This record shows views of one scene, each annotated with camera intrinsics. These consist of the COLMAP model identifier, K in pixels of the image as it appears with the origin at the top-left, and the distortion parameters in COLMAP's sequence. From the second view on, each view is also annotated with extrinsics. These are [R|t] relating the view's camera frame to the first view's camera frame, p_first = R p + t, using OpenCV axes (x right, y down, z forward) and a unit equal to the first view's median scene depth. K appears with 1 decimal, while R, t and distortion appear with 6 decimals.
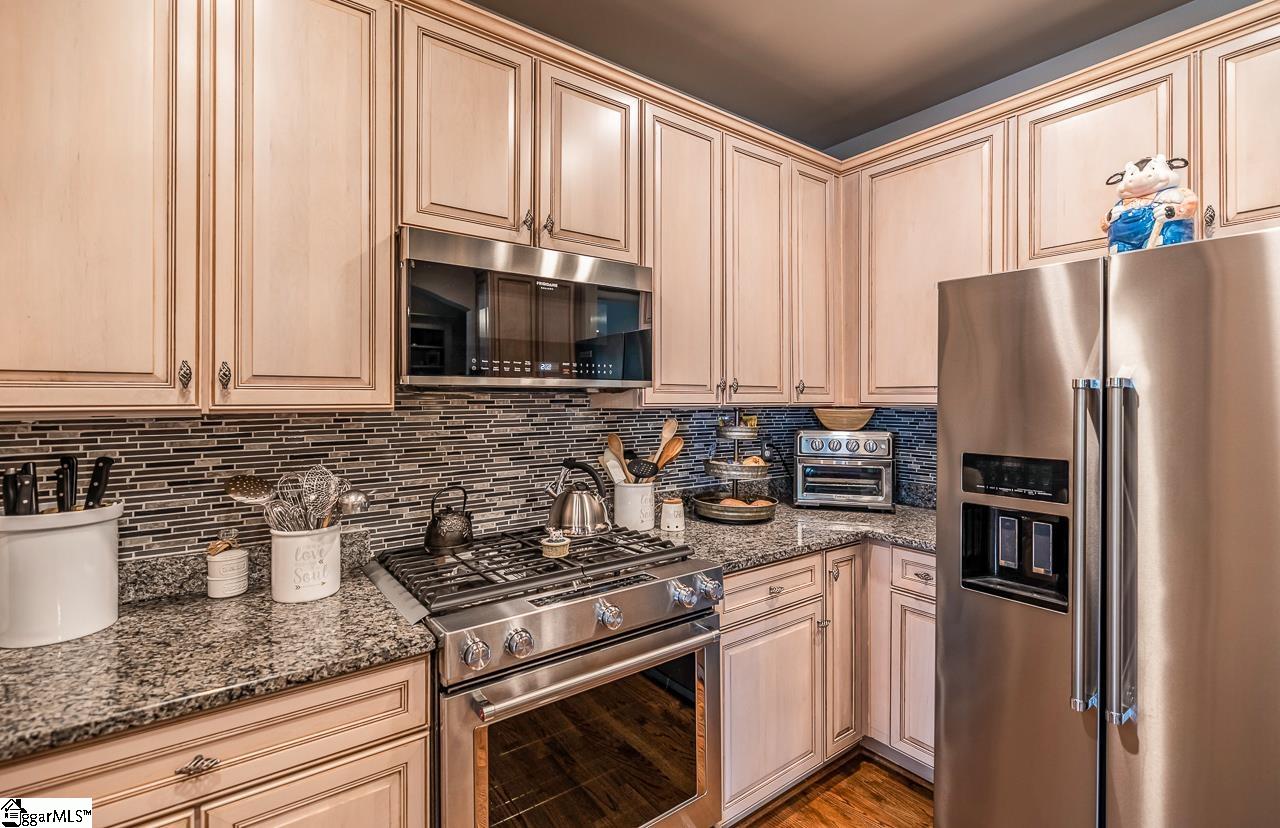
lens RADIAL K [[553.8, 0, 602.2], [0, 553.8, 399.9], [0, 0, 1]] dist [0.002821, 0.000040]
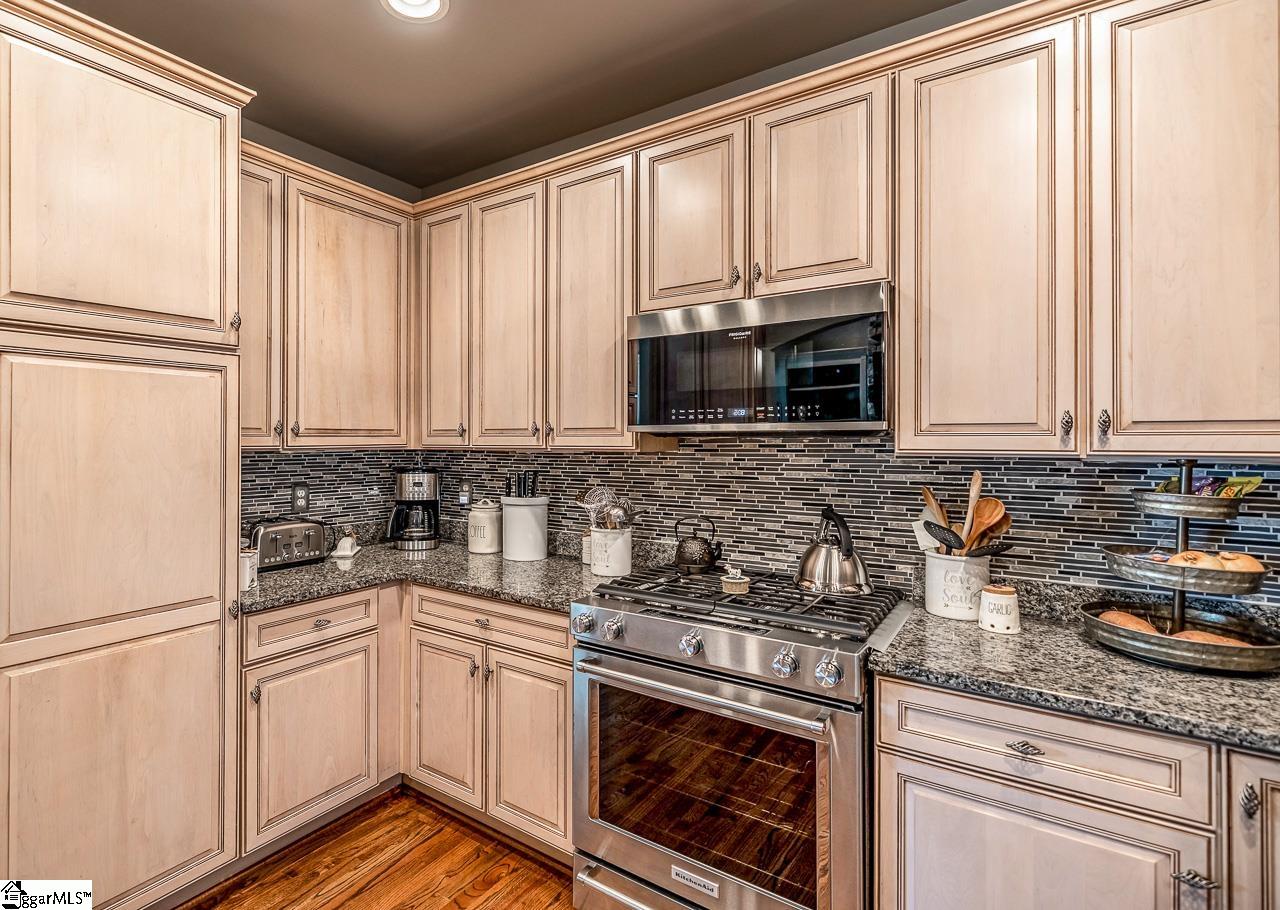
lens RADIAL K [[630.9, 0, 635.0], [0, 630.9, 442.2], [0, 0, 1]] dist [-0.024589, 0.000996]
pose [[0.370419, 0.005843, -0.928846, 0.767663], [-0.001133, 0.999982, 0.005839, -0.008776], [0.928864, -0.001111, 0.370419, 0.311673]]
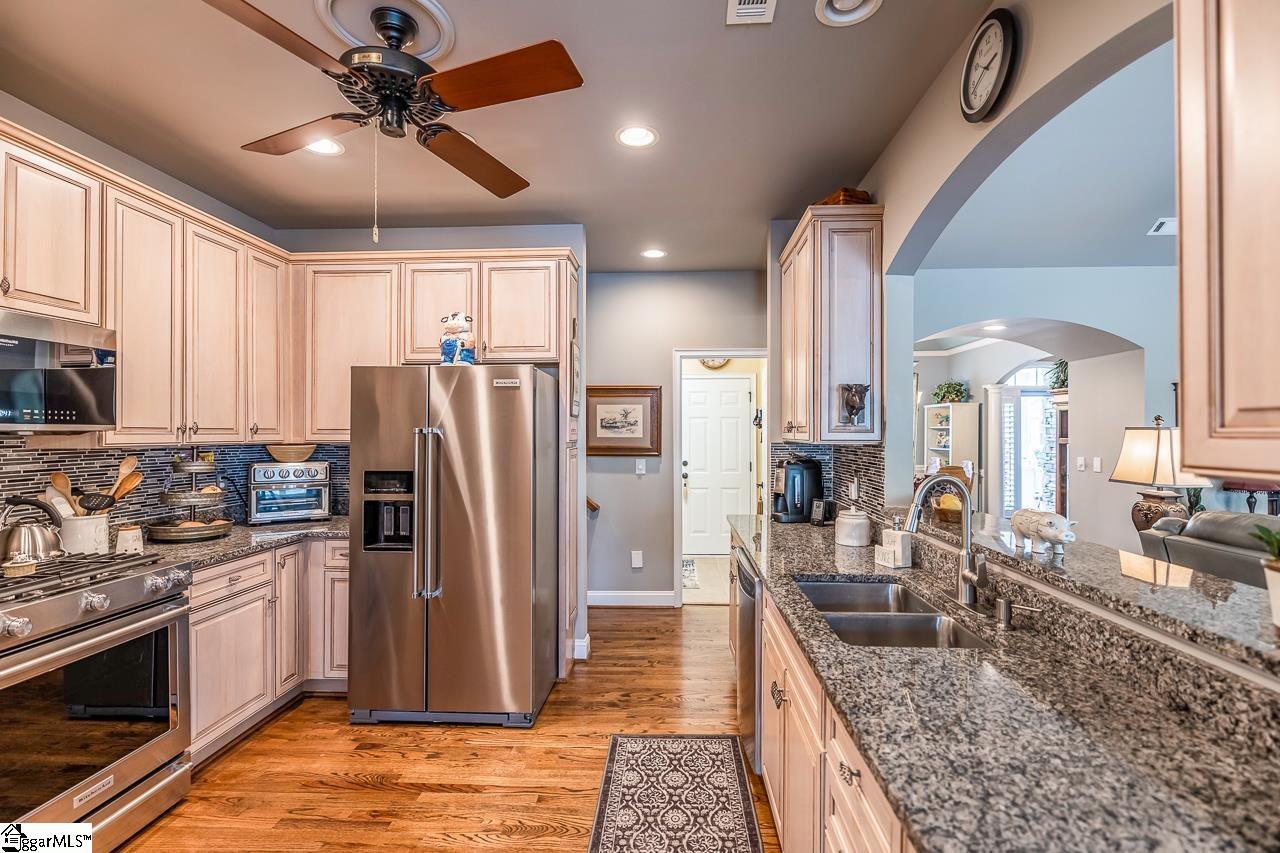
lens RADIAL K [[575.4, 0, 636.7], [0, 575.4, 430.7], [0, 0, 1]] dist [-0.006764, 0.000010]
pose [[0.595604, 0.004021, 0.803268, -0.223289], [0.001825, 0.999978, -0.006359, -0.011463], [-0.803276, 0.005253, 0.595583, -0.614756]]
